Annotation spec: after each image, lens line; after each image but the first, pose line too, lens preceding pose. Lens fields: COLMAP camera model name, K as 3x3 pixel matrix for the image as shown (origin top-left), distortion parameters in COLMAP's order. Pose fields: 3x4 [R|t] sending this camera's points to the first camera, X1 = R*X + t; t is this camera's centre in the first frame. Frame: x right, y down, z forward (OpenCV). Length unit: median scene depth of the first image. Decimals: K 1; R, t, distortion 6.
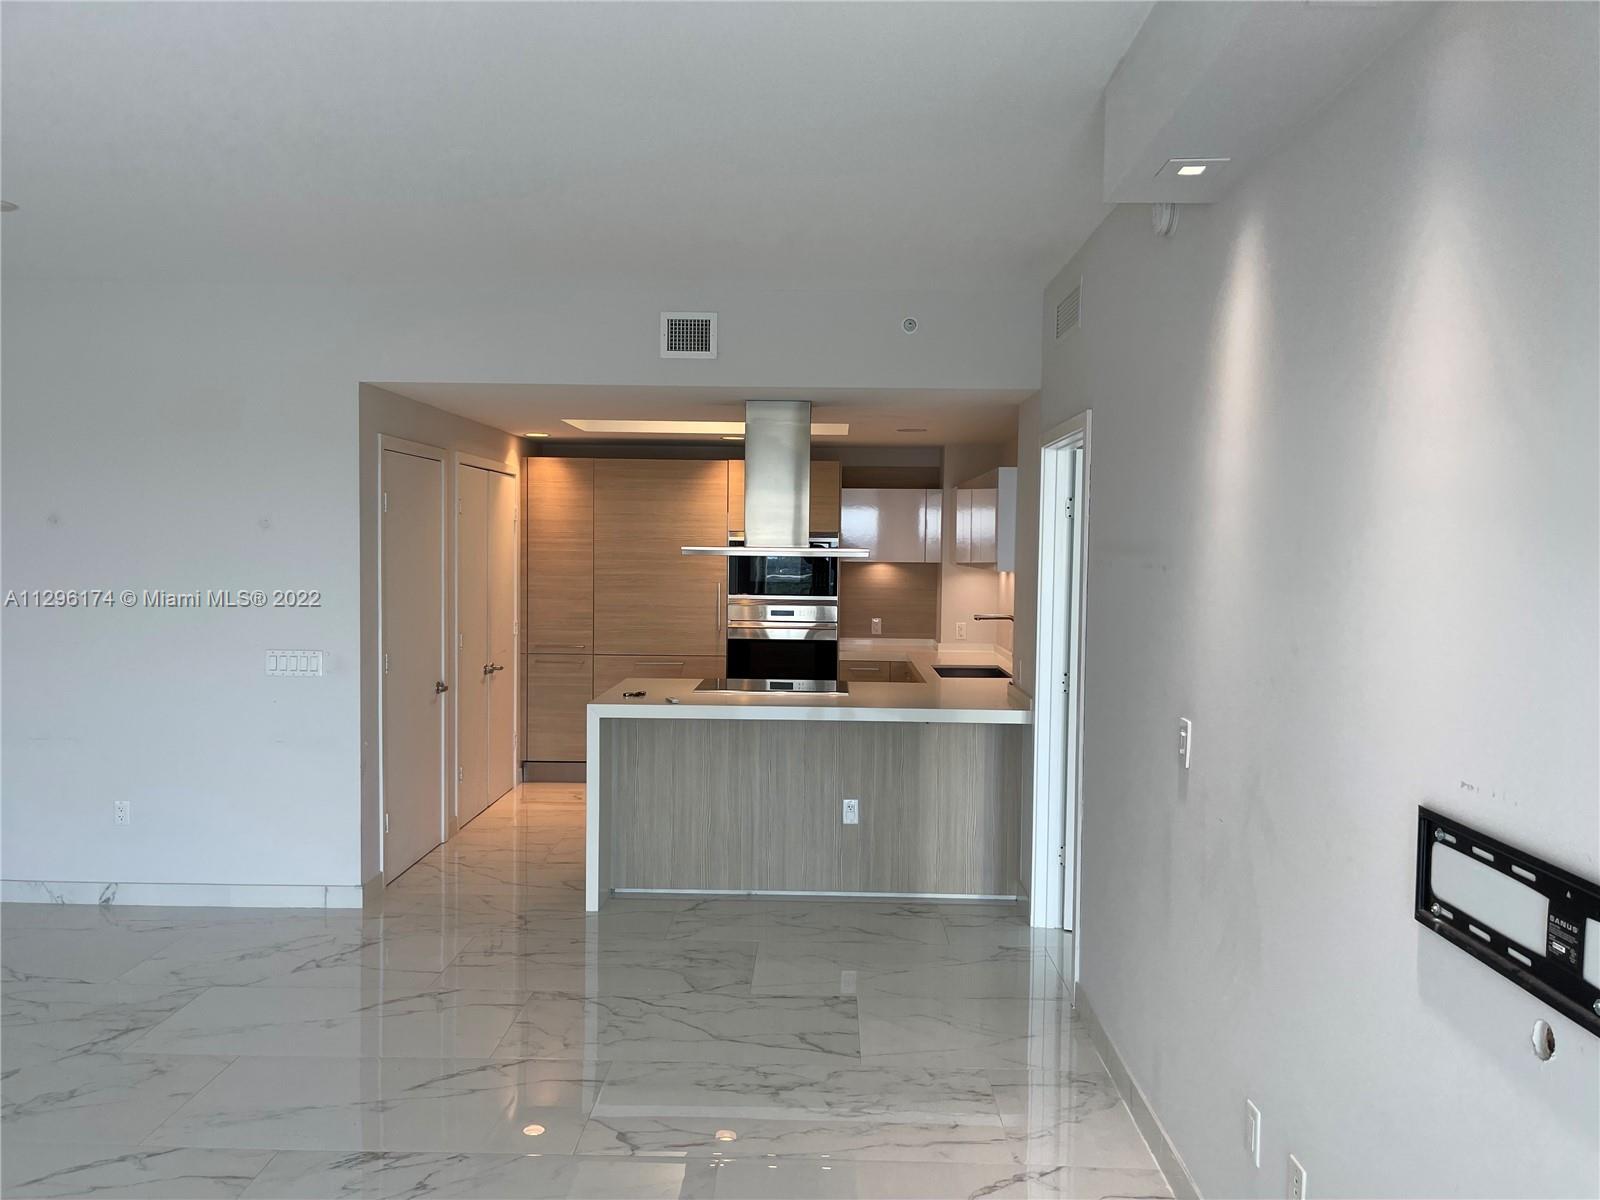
lens RADIAL K [[1251.2, 0, 800.0], [0, 1251.2, 600.0], [0, 0, 1]] dist [-0.002509, -0.001726]
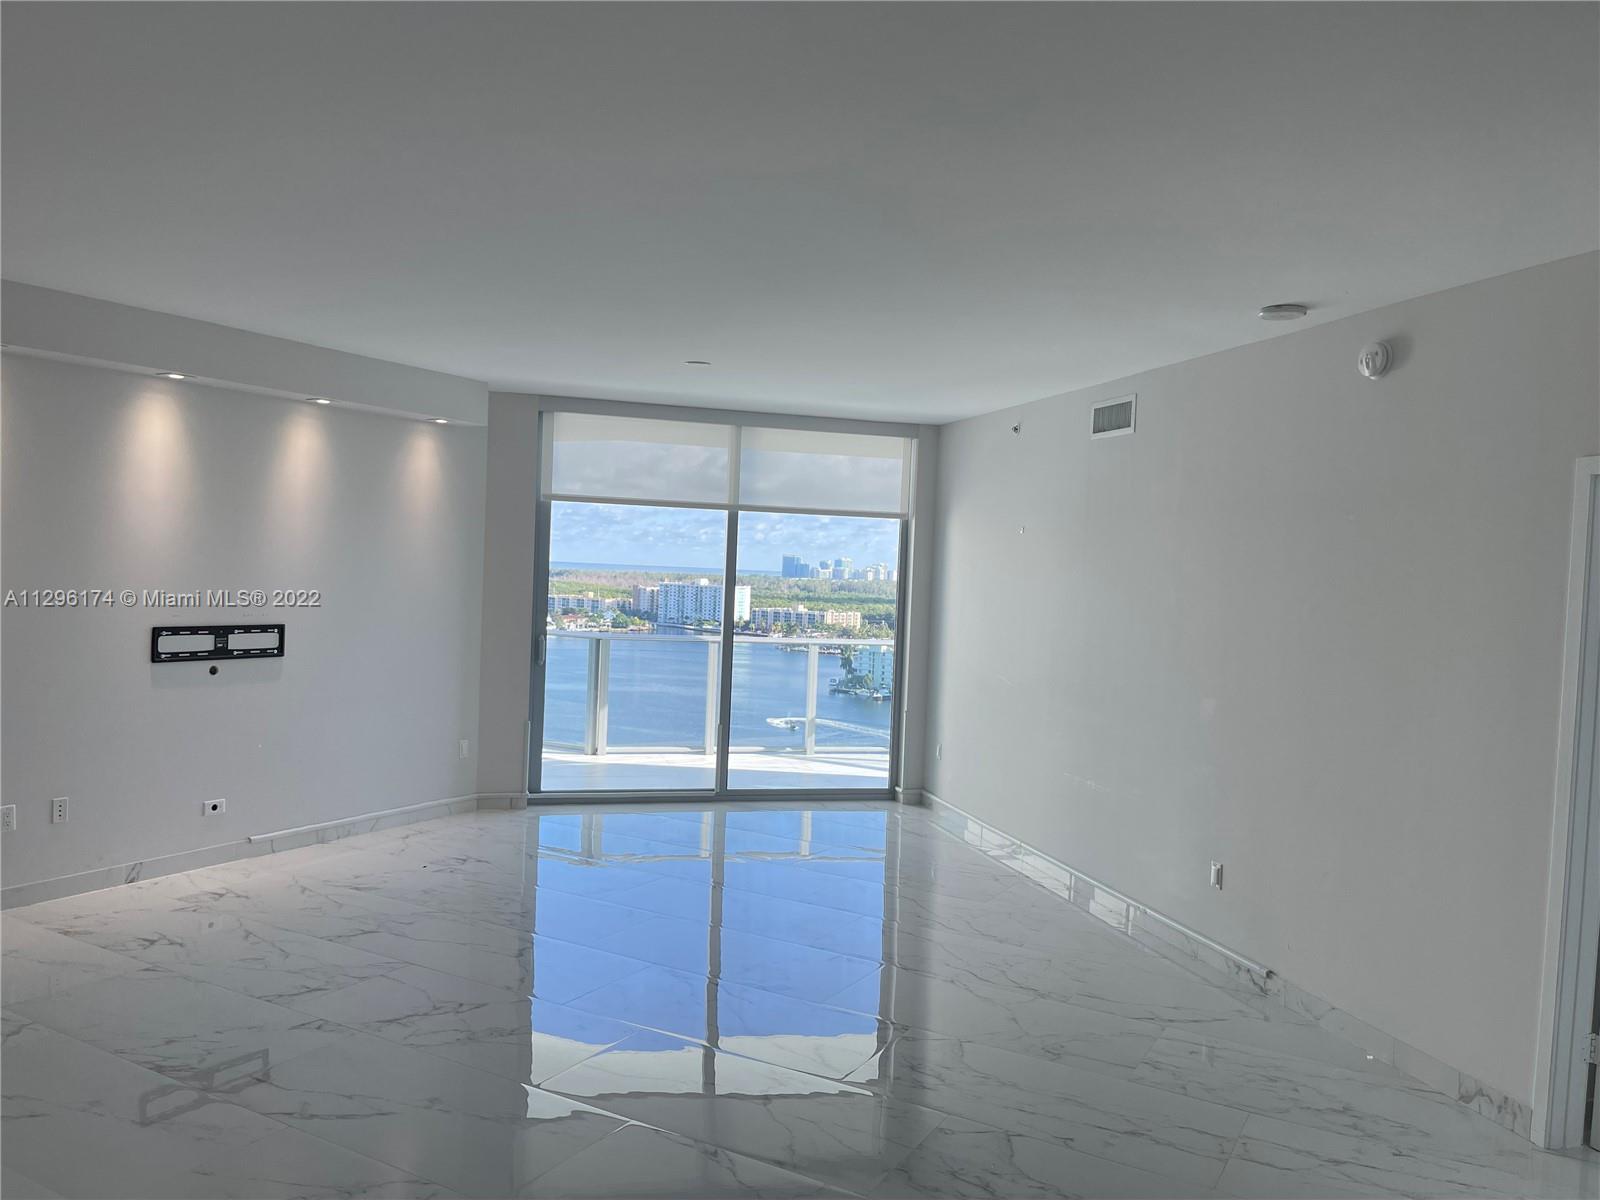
lens RADIAL K [[1251.2, 0, 800.0], [0, 1251.2, 600.0], [0, 0, 1]] dist [-0.002509, -0.001726]
pose [[-0.881272, -0.065688, 0.468023, -2.437027], [-0.035941, 0.996741, 0.072218, -0.193256], [-0.471241, 0.046823, -0.880761, 3.011906]]
